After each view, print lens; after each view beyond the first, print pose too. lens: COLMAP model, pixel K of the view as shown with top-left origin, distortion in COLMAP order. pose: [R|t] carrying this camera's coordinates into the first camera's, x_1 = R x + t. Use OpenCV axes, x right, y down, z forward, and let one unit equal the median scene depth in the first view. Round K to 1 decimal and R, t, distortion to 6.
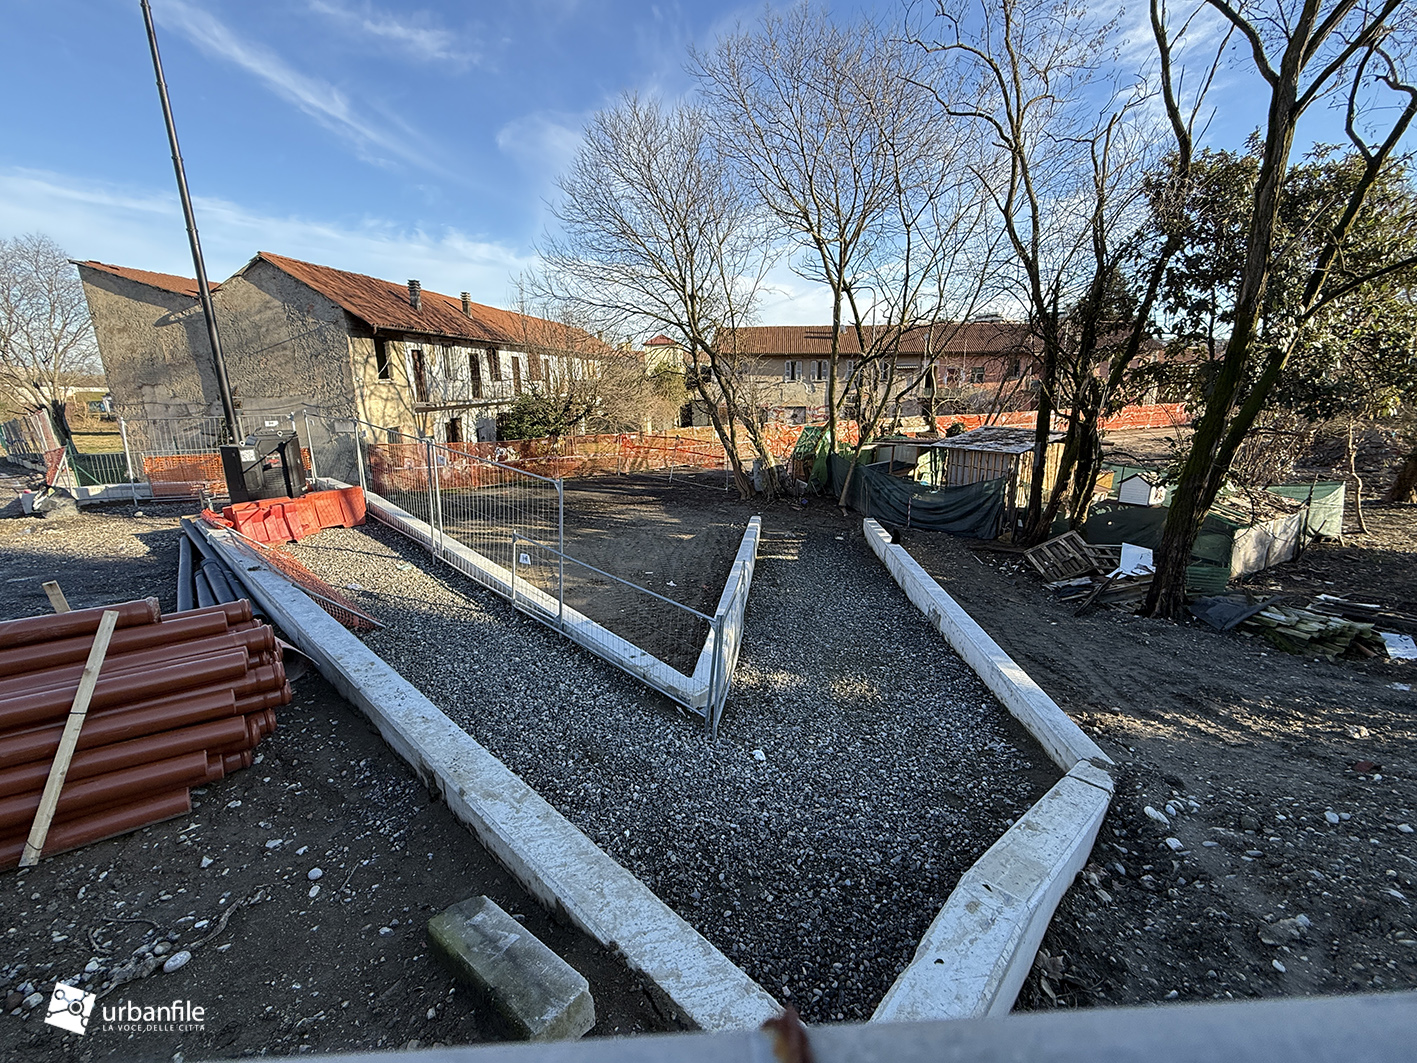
lens RADIAL K [[592.8, 0, 703.0], [0, 592.8, 524.4], [0, 0, 1]] dist [-0.000927, -0.000538]
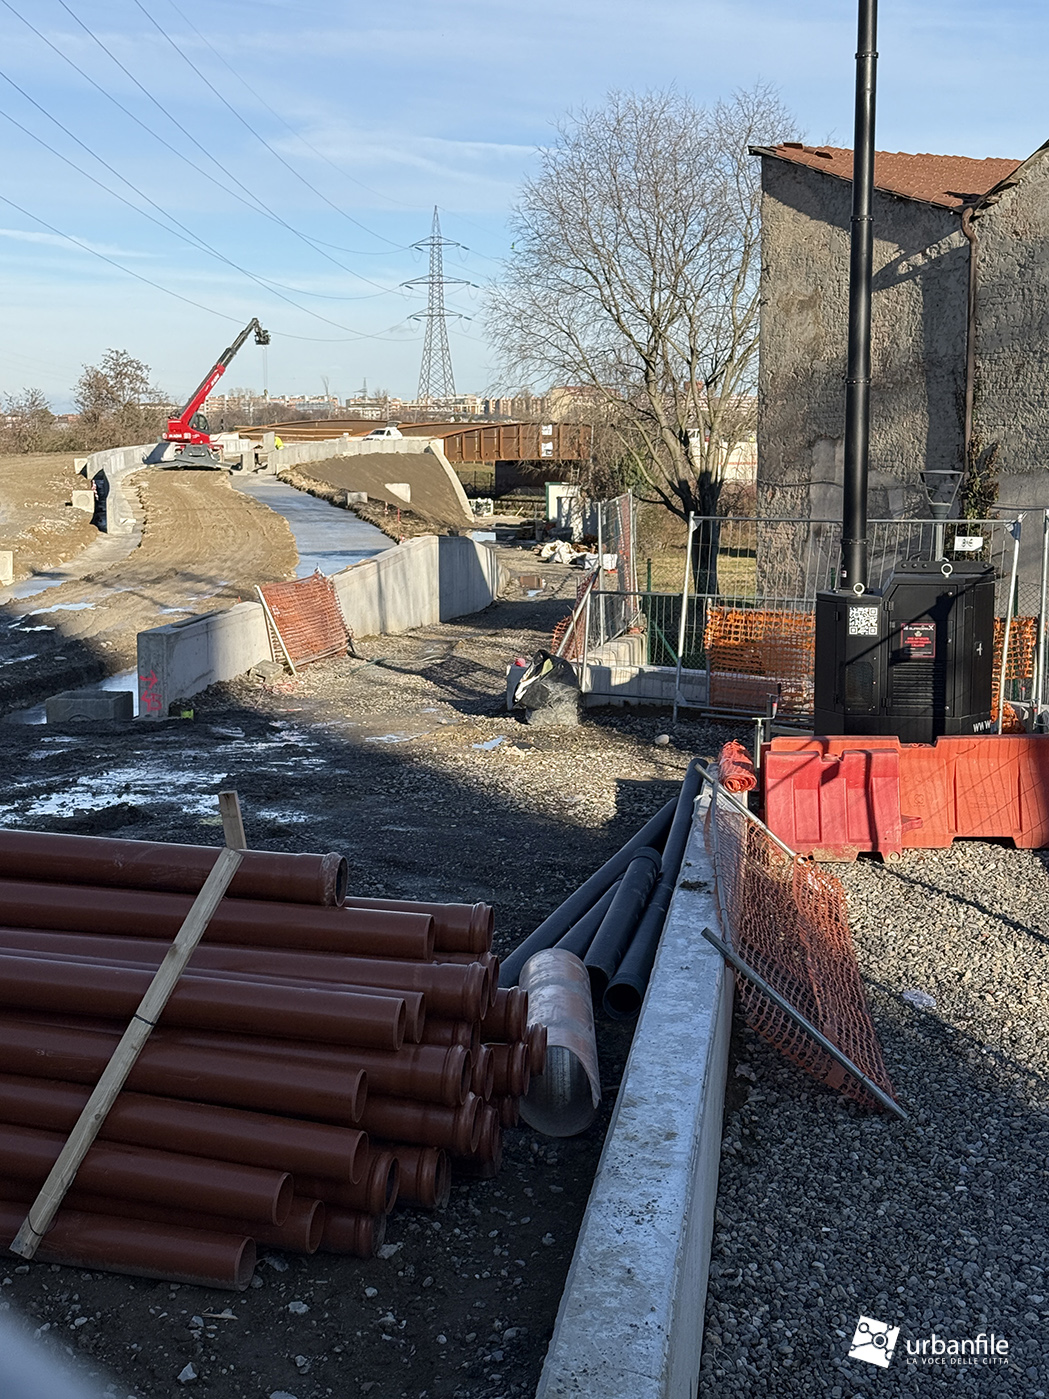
lens RADIAL K [[2122.2, 0, 492.2], [0, 2122.2, 723.8], [0, 0, 1]] dist [0.075452, 0.000000]
pose [[0.581434, 0.115080, -0.805414, 0.103523], [-0.196646, 0.980473, -0.001867, -0.001068], [0.789472, 0.159467, 0.592710, 0.008684]]
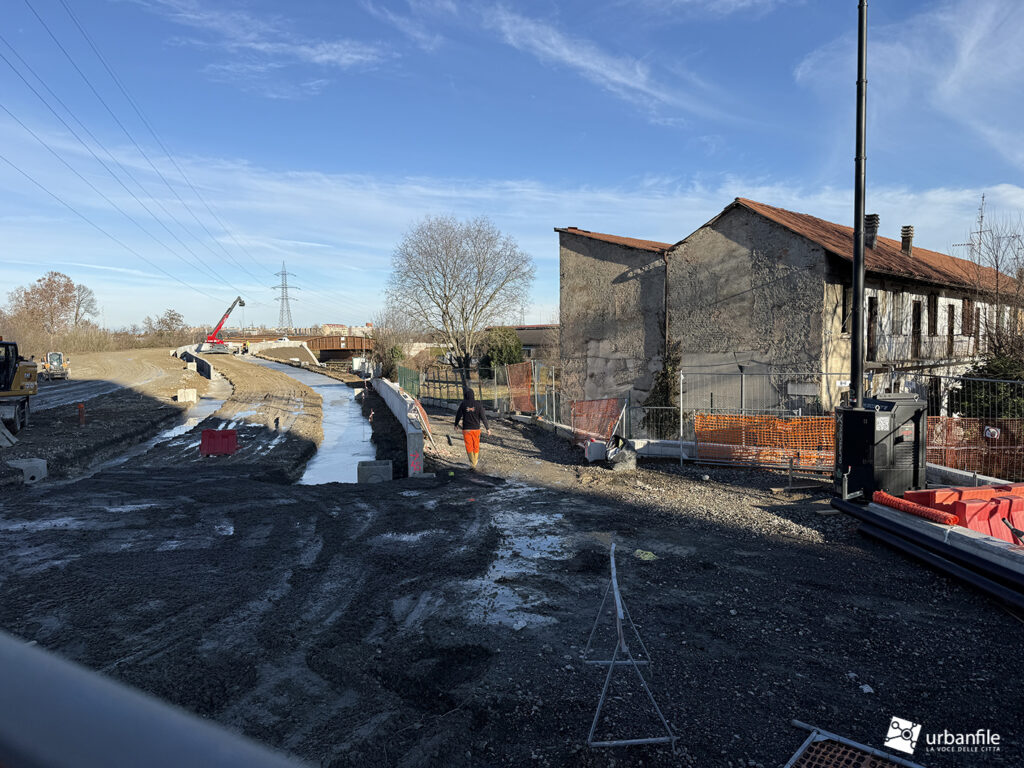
lens RADIAL K [[708.6, 0, 505.2], [0, 708.6, 383.1], [0, 0, 1]] dist [0.045216, -0.055600]
pose [[0.786843, 0.039871, -0.615865, -0.311925], [-0.146960, 0.981310, -0.124229, 0.011896], [0.599401, 0.188256, 0.777996, -0.024746]]
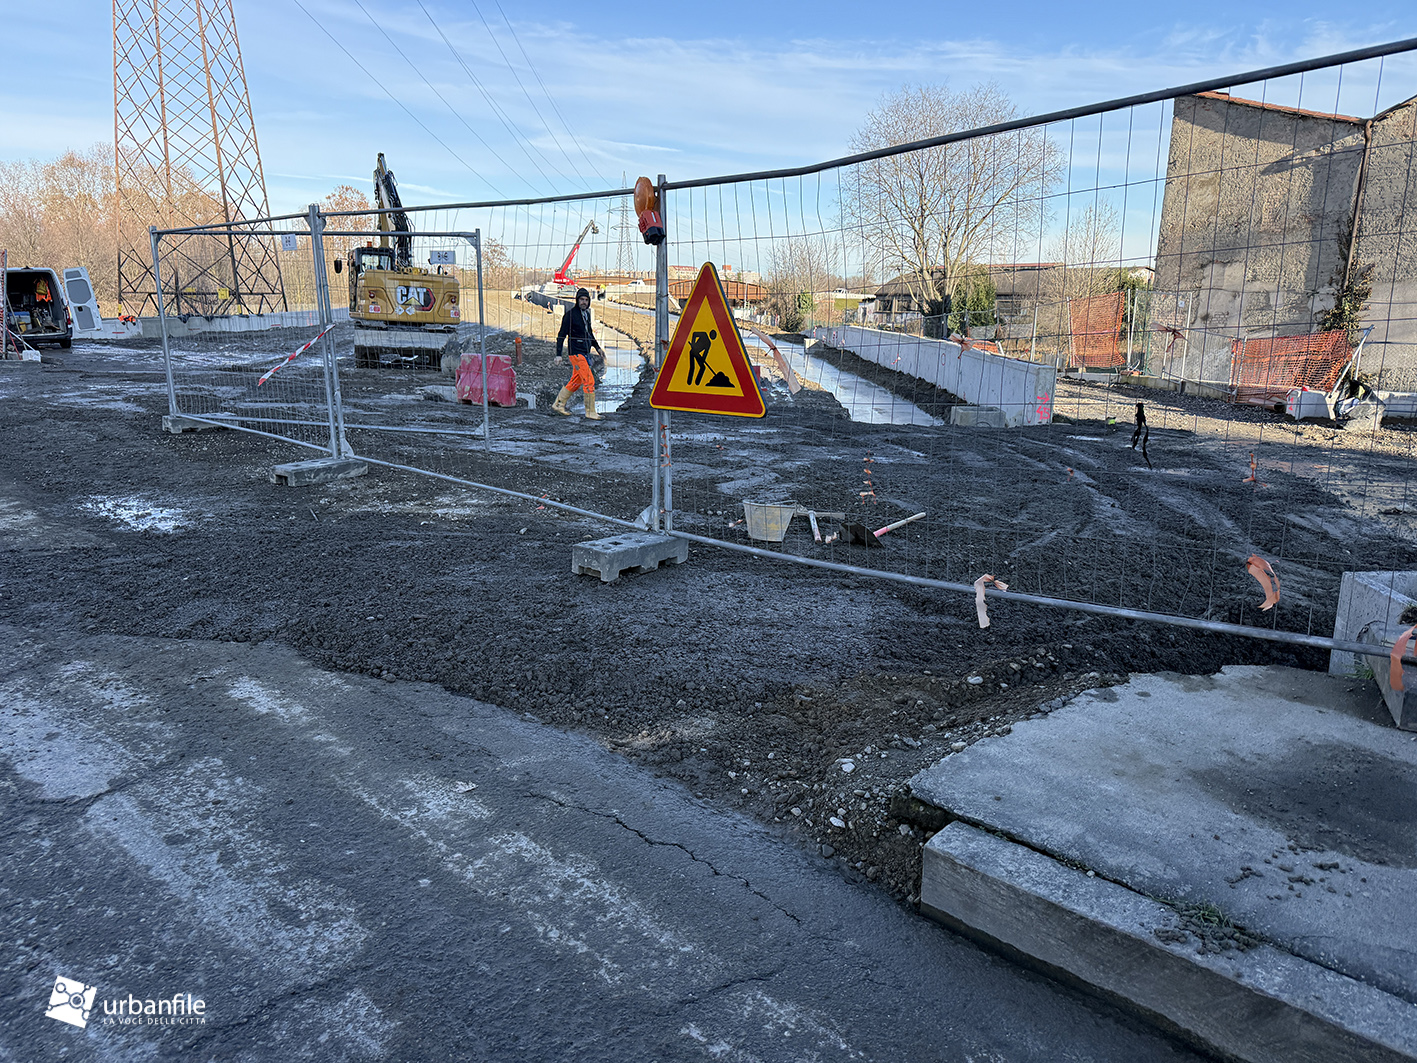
lens RADIAL K [[980.5, 0, 703.5], [0, 980.5, 533.8], [0, 0, 1]] dist [0.045216, -0.055600]
pose [[0.639952, 0.200085, -0.741908, -0.413606], [-0.201445, 0.975421, 0.089300, 0.089855], [0.741540, 0.092306, 0.664529, -0.175509]]
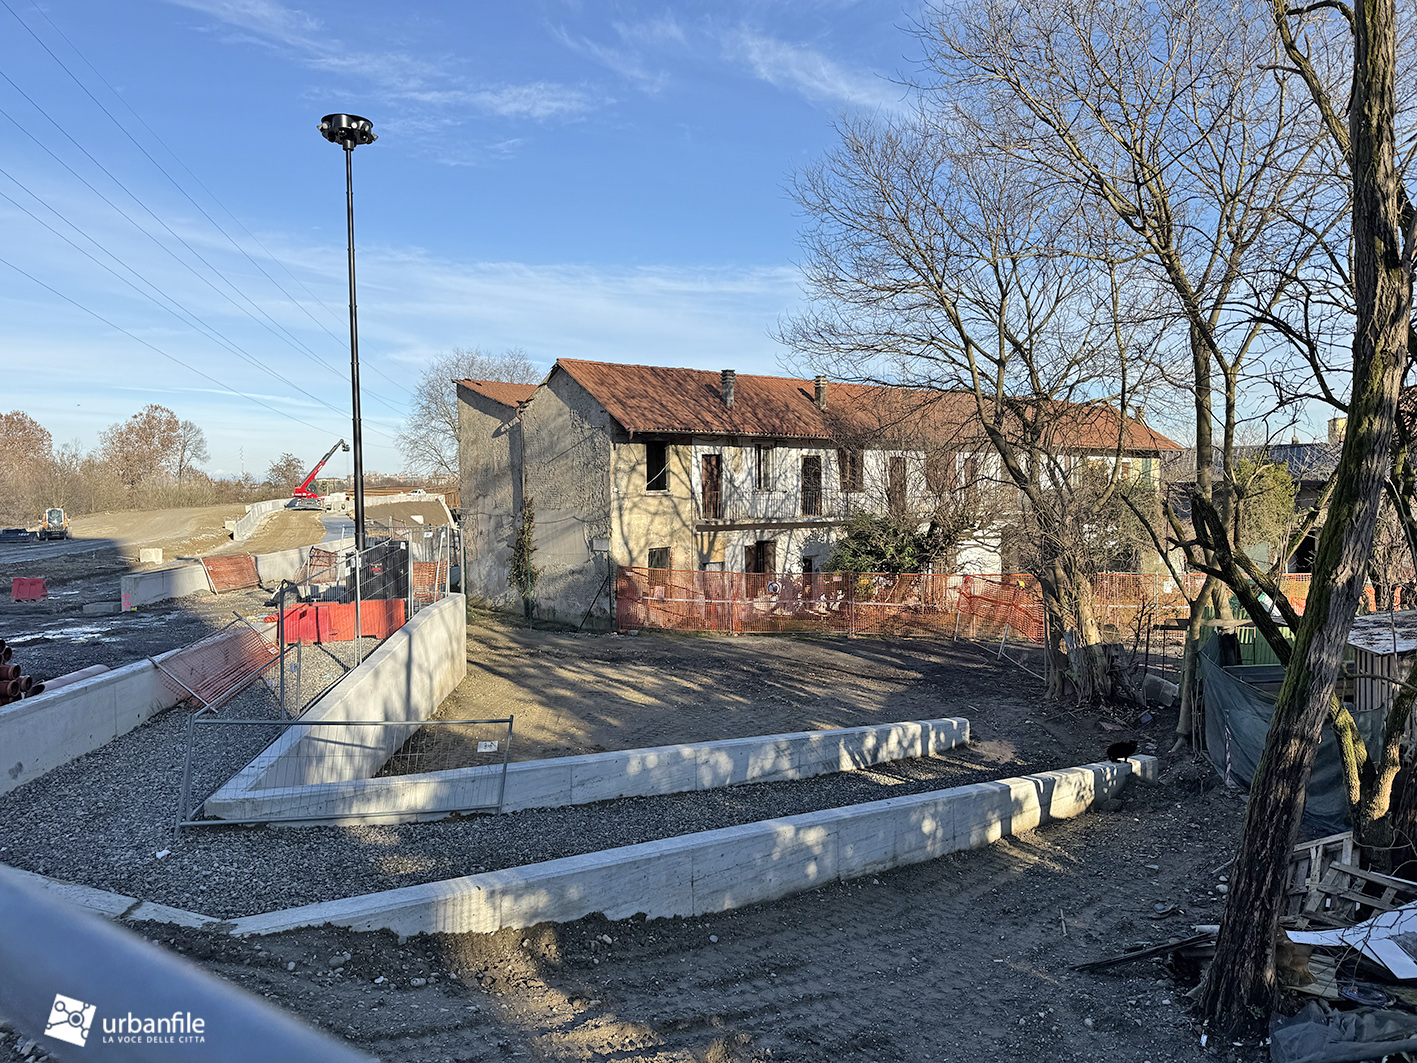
lens RADIAL K [[988.5, 0, 693.8], [0, 988.5, 581.4], [0, 0, 1]] dist [0.041121, -0.019529]
pose [[0.724710, 0.064102, -0.686066, 0.475190], [-0.162932, 0.983370, -0.080230, -0.018158], [0.669514, 0.169926, 0.723102, 0.061293]]
